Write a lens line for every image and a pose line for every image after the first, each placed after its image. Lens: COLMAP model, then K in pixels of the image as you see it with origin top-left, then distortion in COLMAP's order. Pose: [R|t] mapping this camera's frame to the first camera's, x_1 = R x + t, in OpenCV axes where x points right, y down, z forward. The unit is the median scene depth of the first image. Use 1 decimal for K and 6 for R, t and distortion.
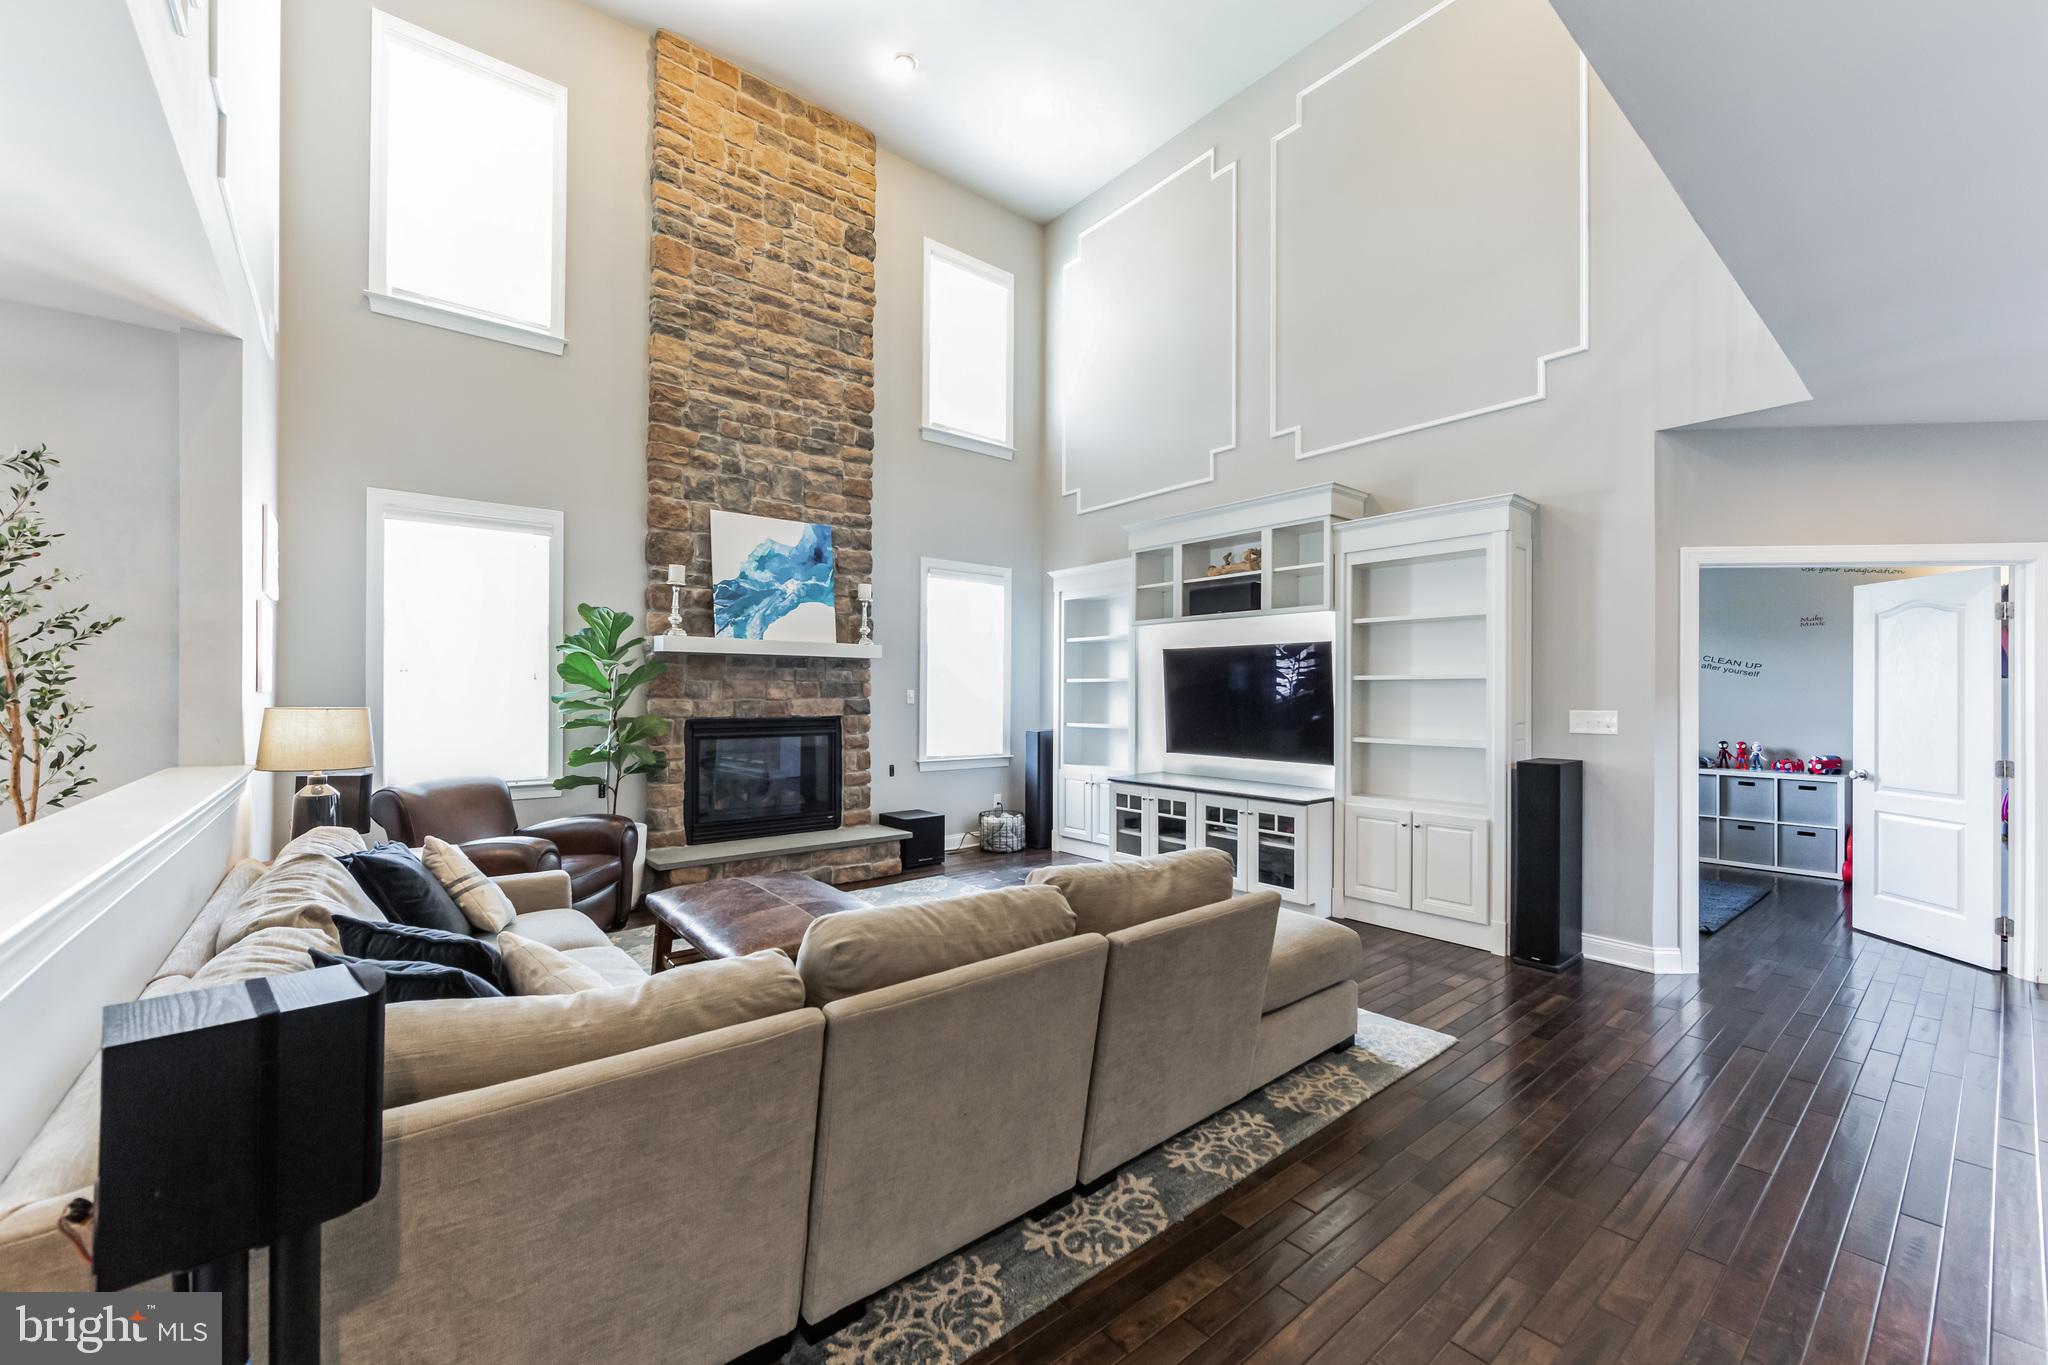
lens RADIAL K [[816.4, 0, 1037.8], [0, 816.4, 706.9], [0, 0, 1]] dist [-0.001904, -0.000512]
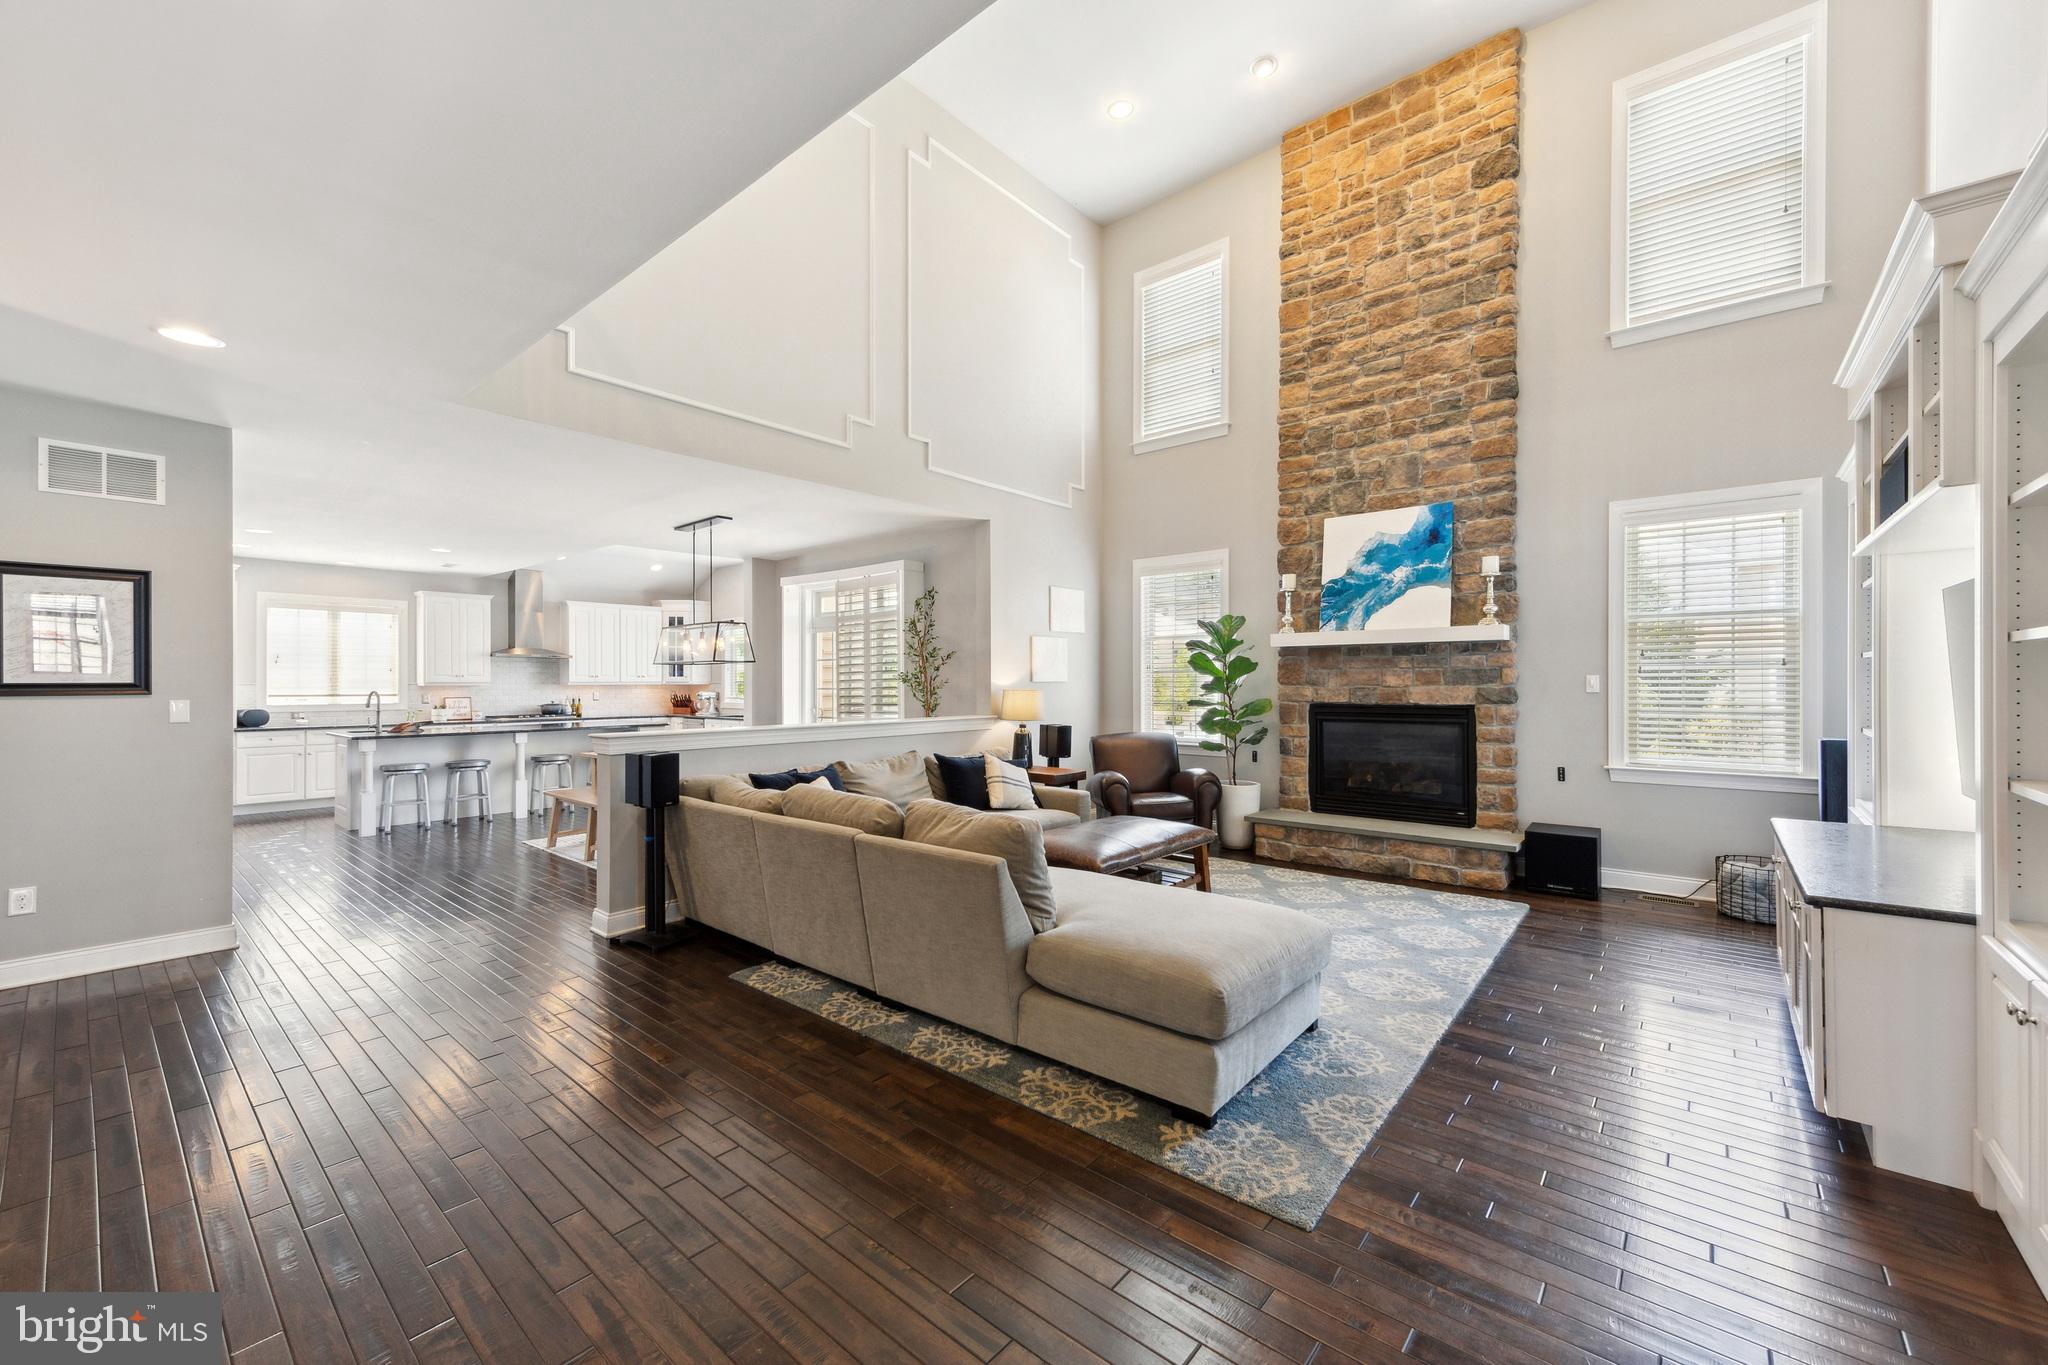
lens RADIAL K [[816.4, 0, 993.3], [0, 816.4, 687.4], [0, 0, 1]] dist [-0.001904, -0.000512]
pose [[0.142397, 0.007925, -0.989778, 0.624004], [-0.004168, 0.999964, 0.007406, -0.014338], [0.989801, 0.003071, 0.142425, 0.367644]]
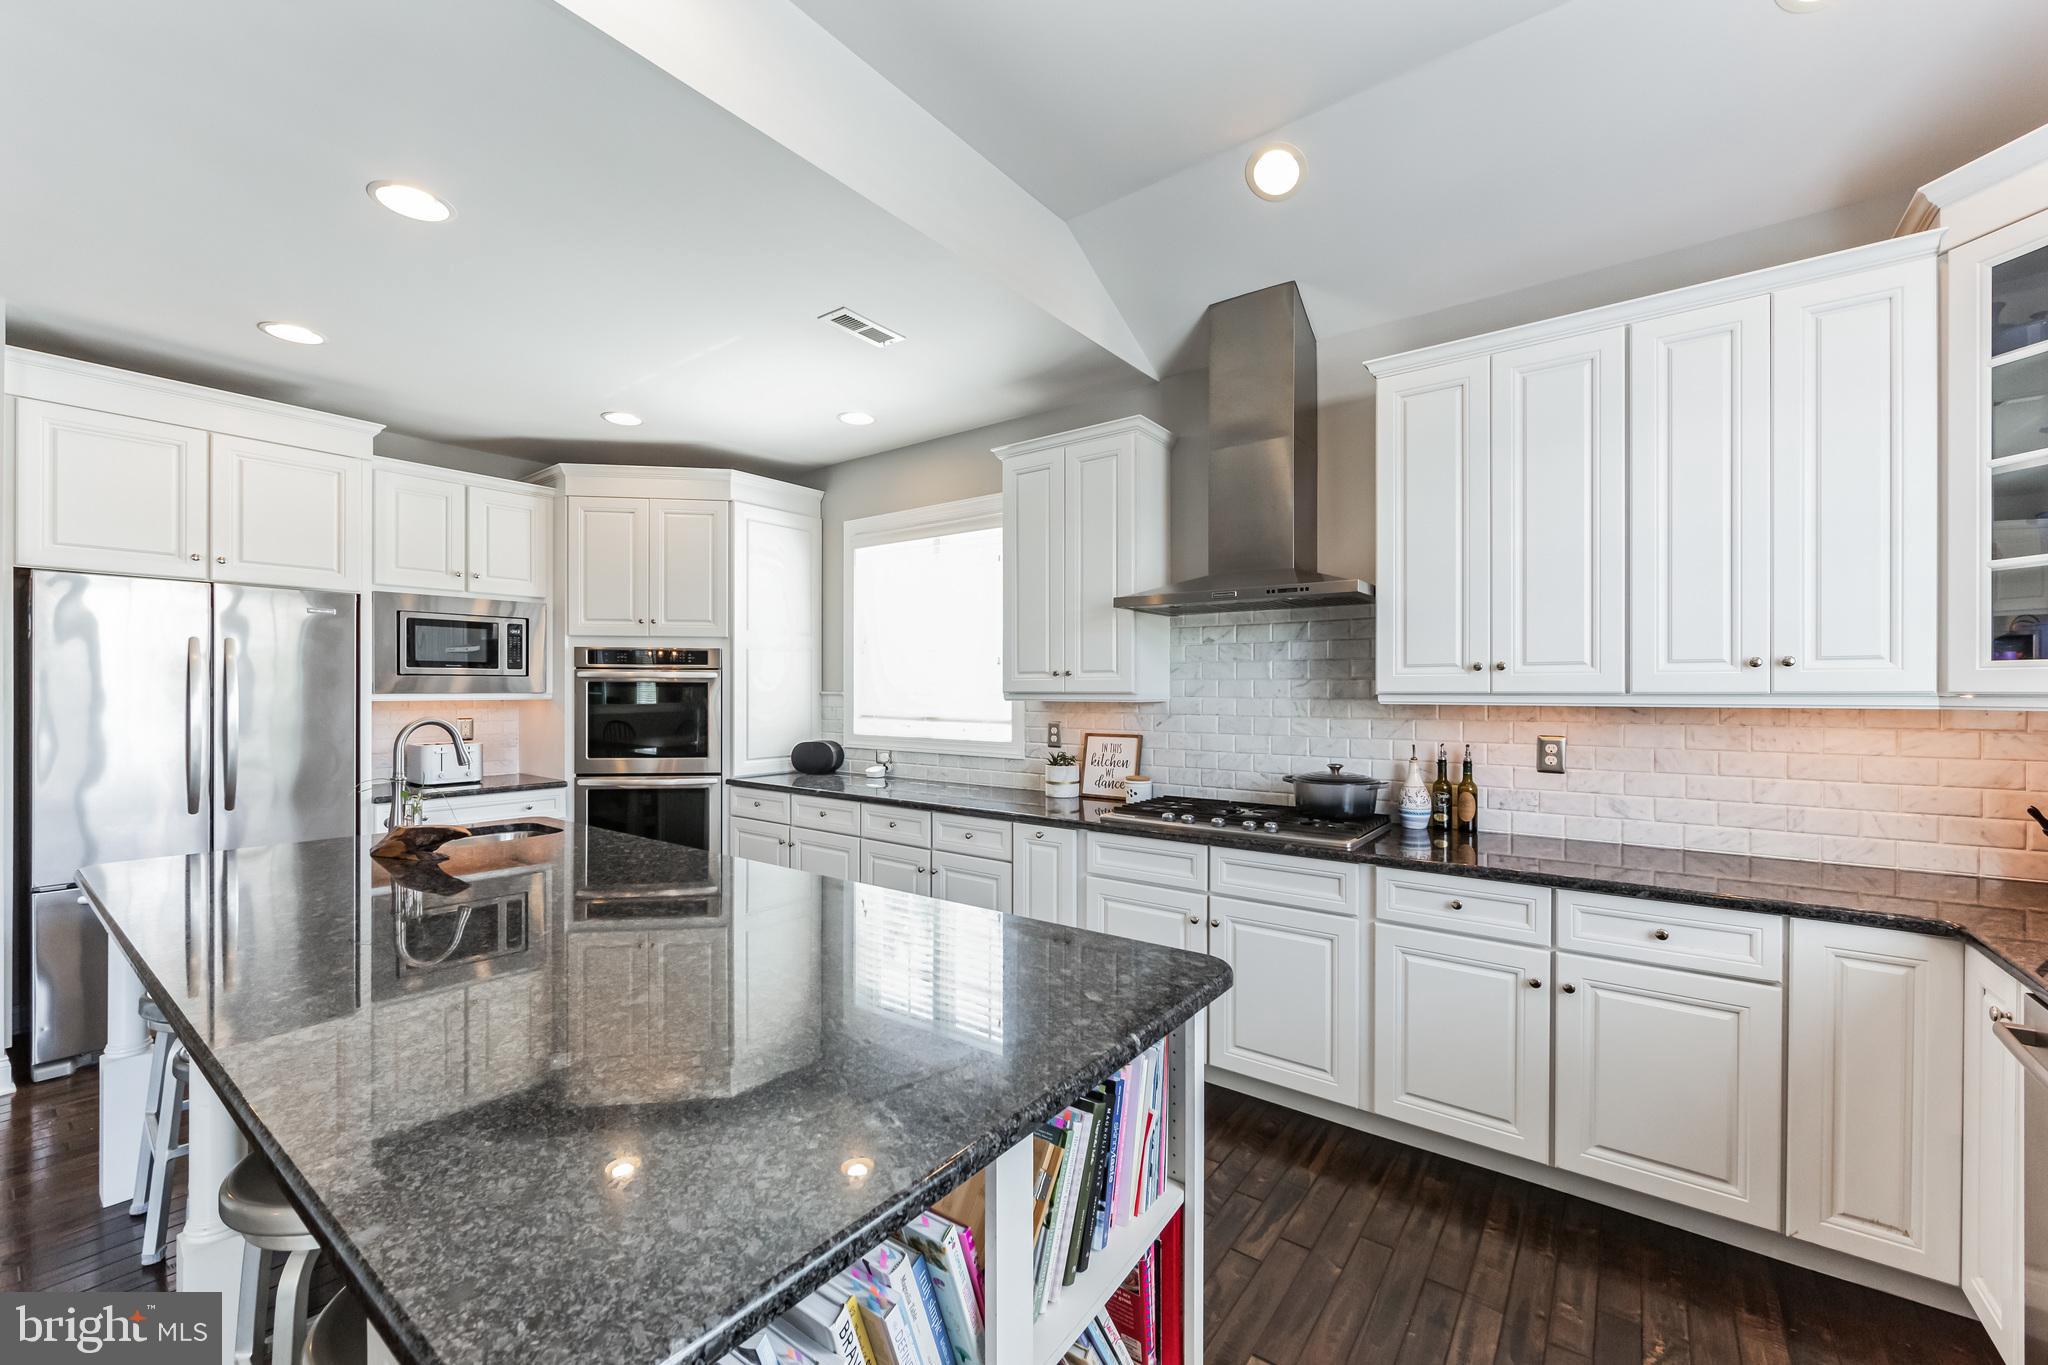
lens RADIAL K [[816.4, 0, 1031.3], [0, 816.4, 689.4], [0, 0, 1]] dist [-0.001904, -0.000512]
pose [[-0.976055, -0.001752, -0.217517, -1.078004], [-0.002139, 0.999997, 0.001543, -0.011537], [0.217513, 0.001971, -0.976055, 0.056686]]
